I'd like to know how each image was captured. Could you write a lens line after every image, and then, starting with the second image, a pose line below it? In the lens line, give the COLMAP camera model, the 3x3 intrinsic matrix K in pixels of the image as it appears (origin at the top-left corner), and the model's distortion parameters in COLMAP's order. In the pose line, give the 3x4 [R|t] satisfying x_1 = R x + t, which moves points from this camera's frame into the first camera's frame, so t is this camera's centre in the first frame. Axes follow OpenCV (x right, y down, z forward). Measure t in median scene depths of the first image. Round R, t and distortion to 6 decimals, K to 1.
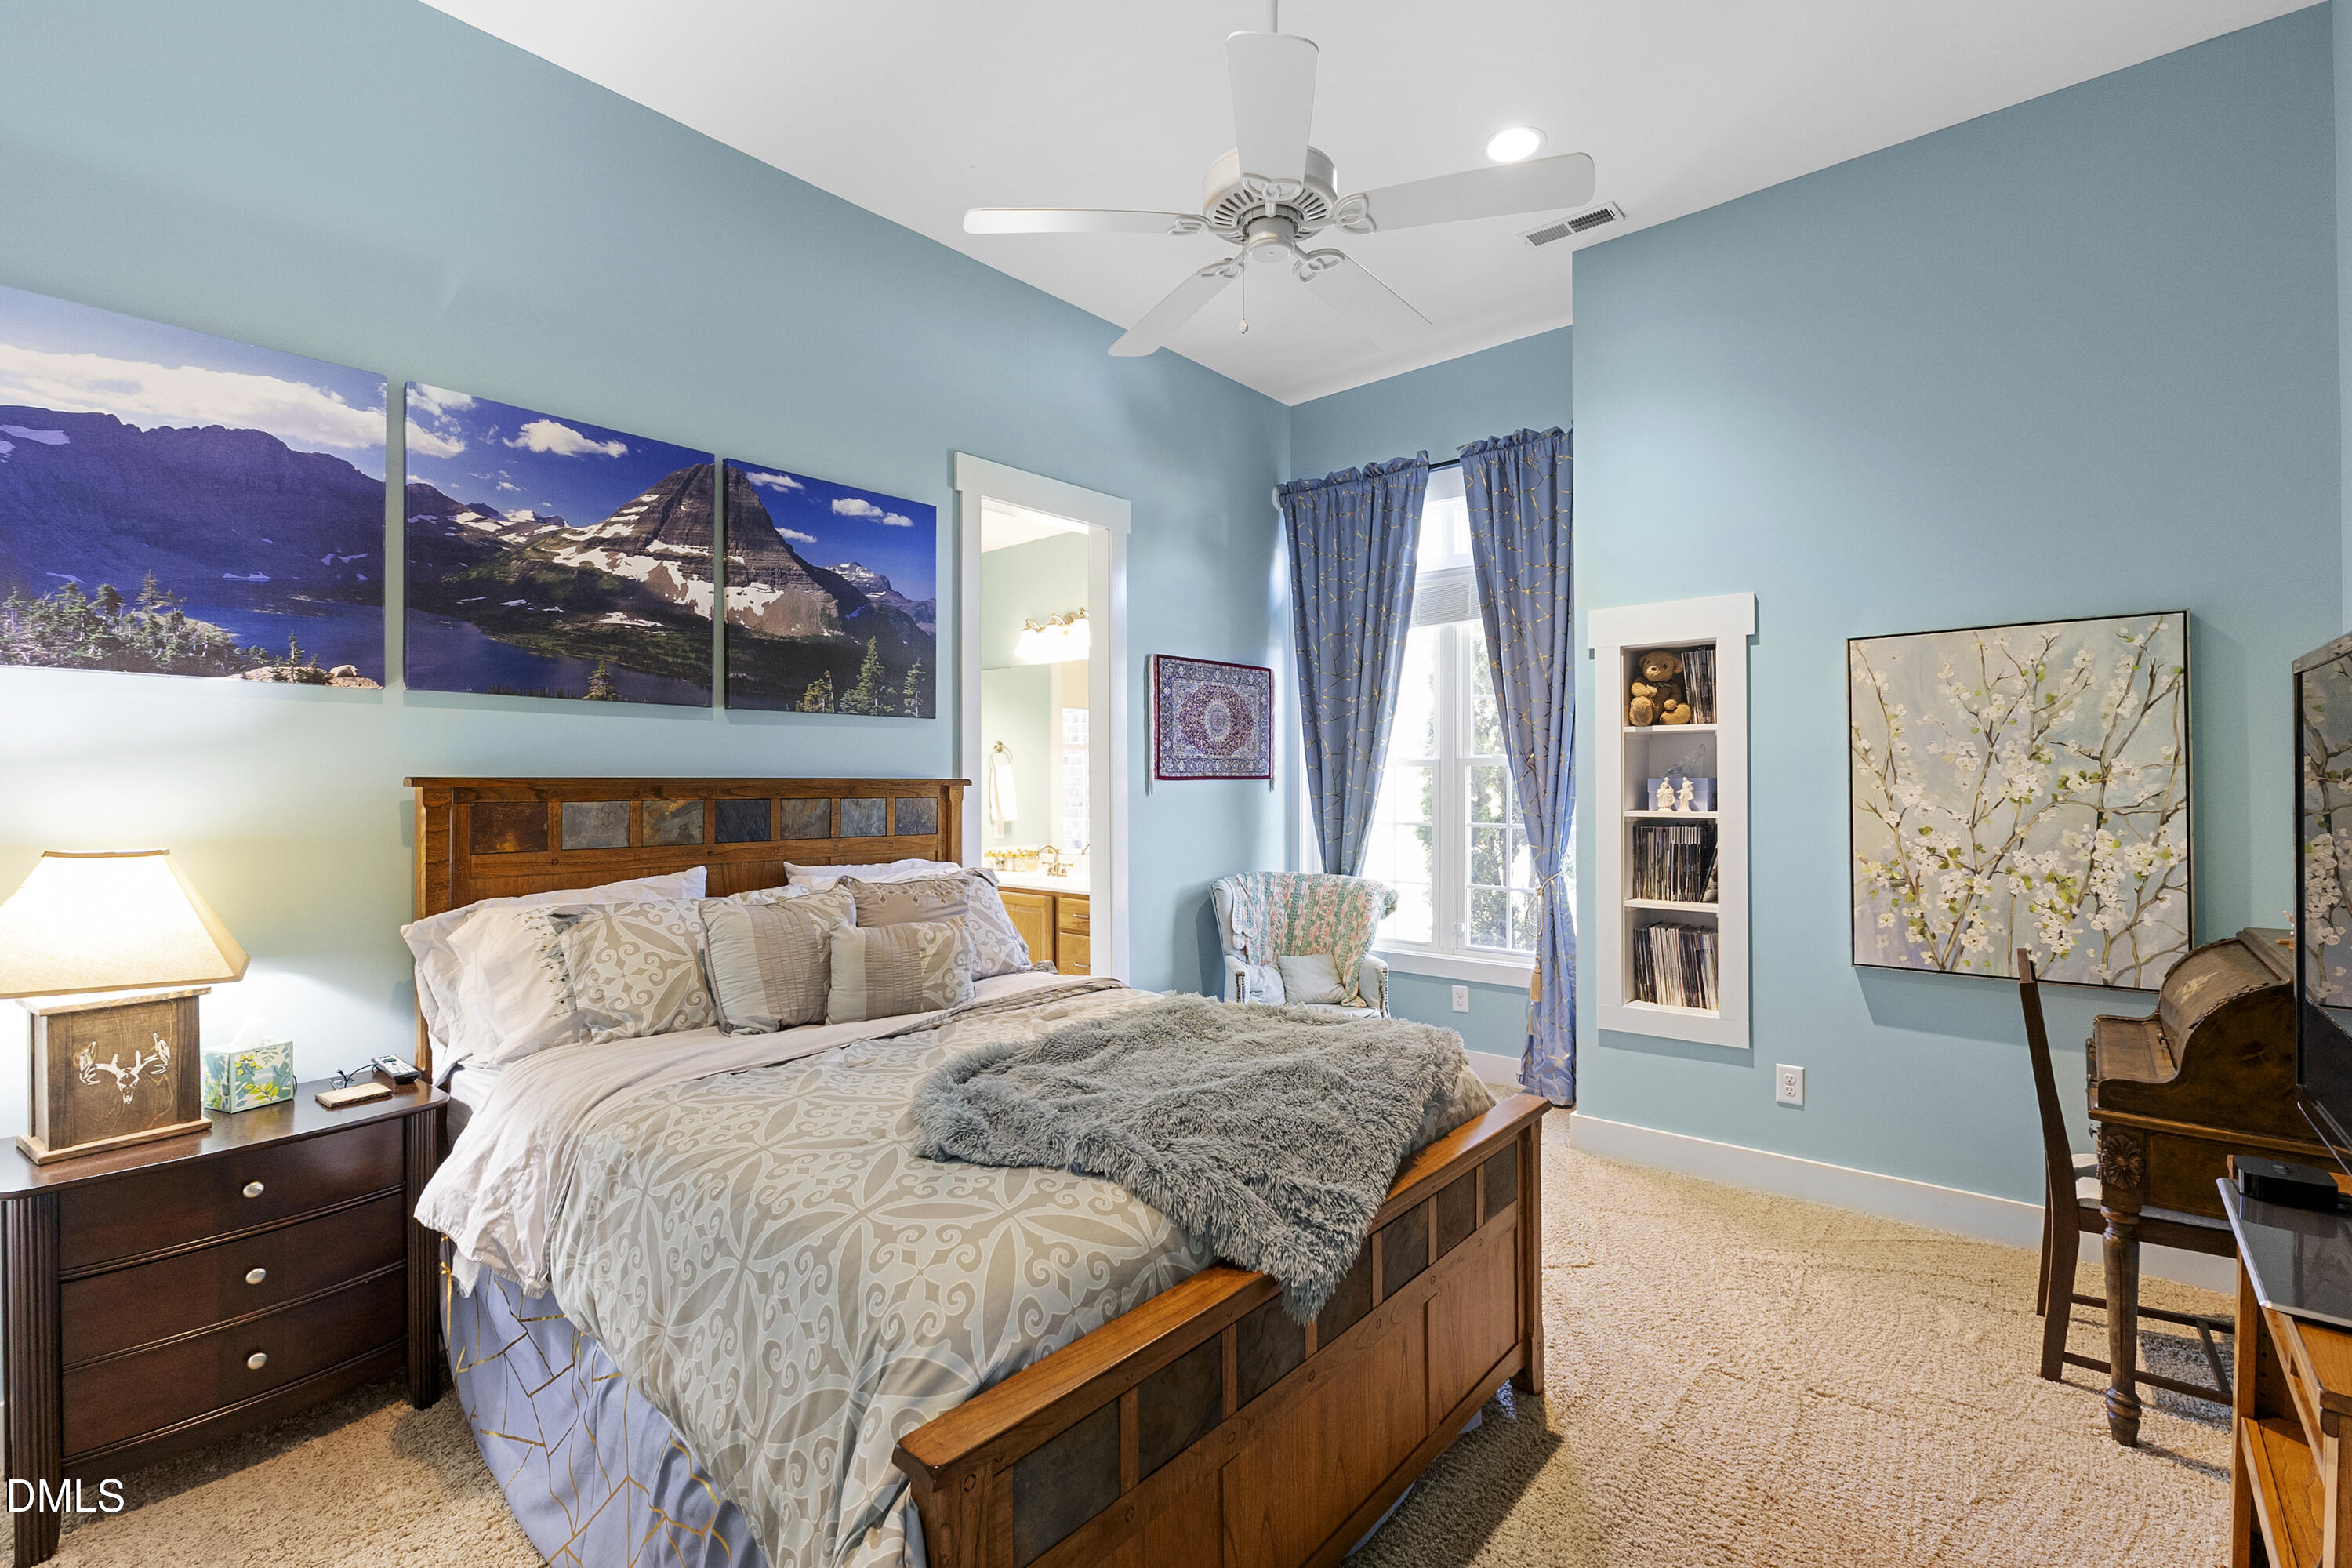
lens RADIAL K [[1043.0, 0, 1179.7], [0, 1043.0, 776.3], [0, 0, 1]] dist [-0.002600, 0.000286]
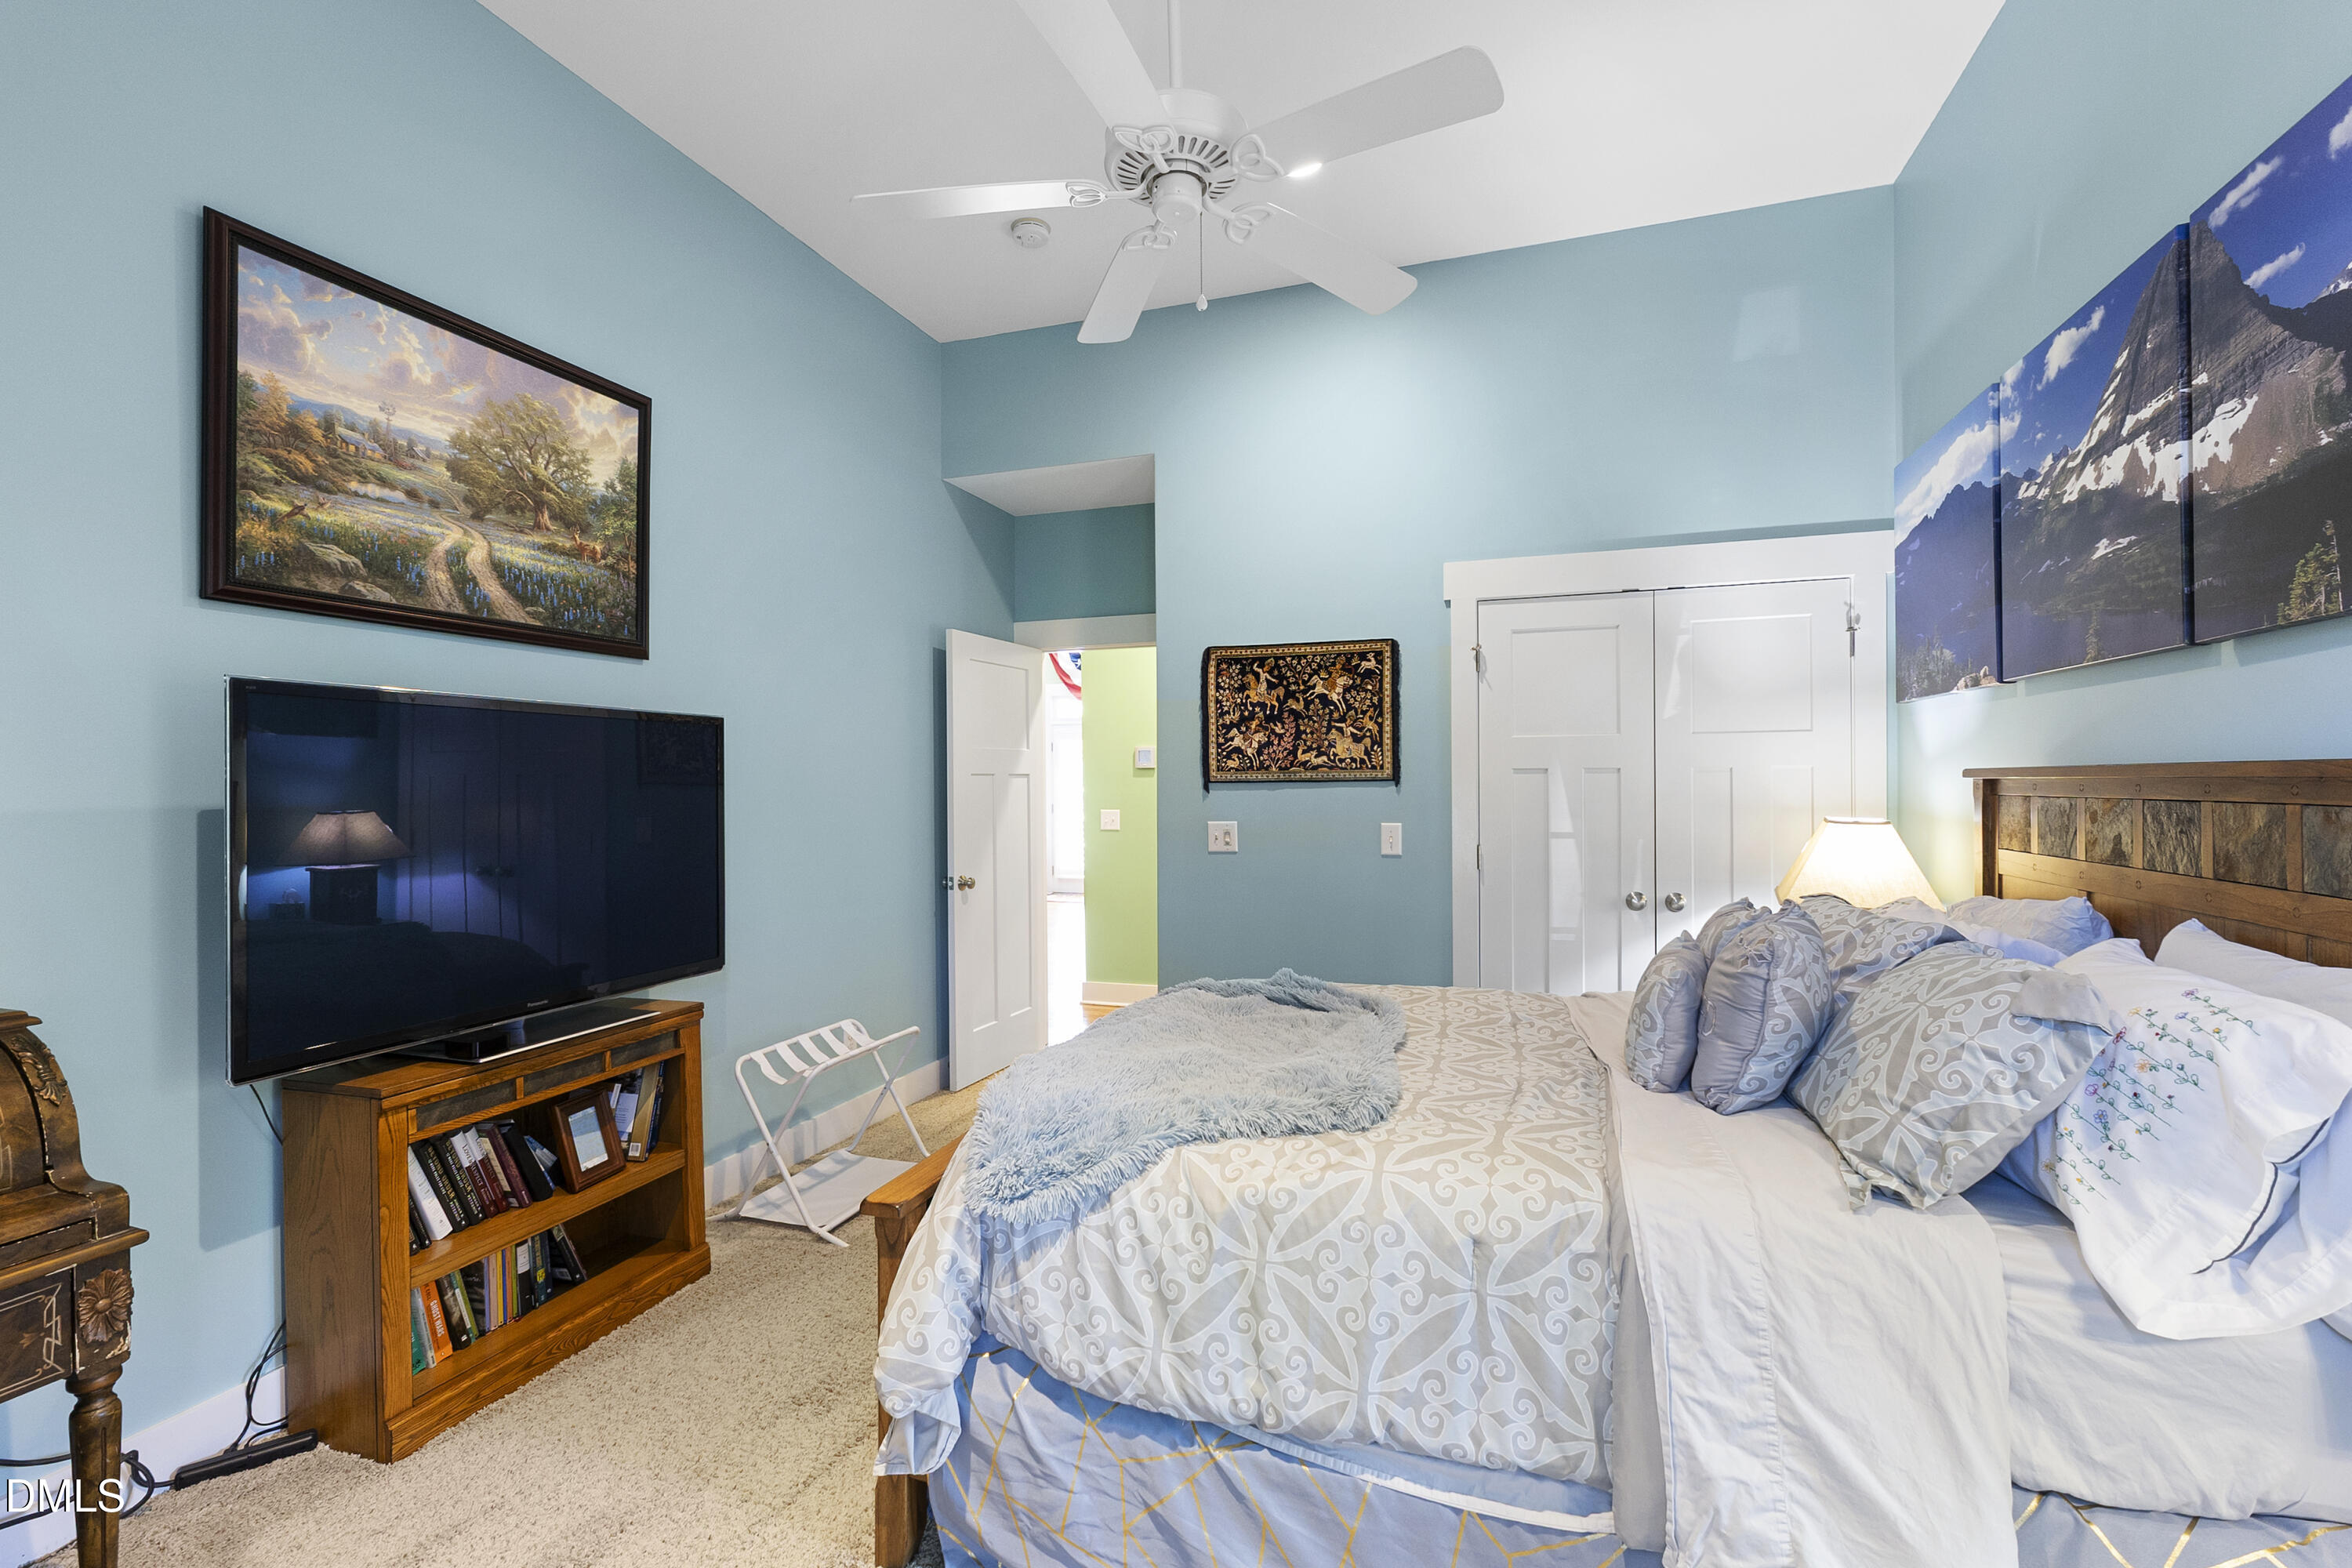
lens RADIAL K [[1043.0, 0, 1179.7], [0, 1043.0, 776.3], [0, 0, 1]] dist [-0.002600, 0.000286]
pose [[-0.928314, 0.009383, -0.371678, 0.307749], [0.014140, 0.999849, -0.010077, 0.006911], [0.371527, -0.014610, -0.928307, 1.305655]]
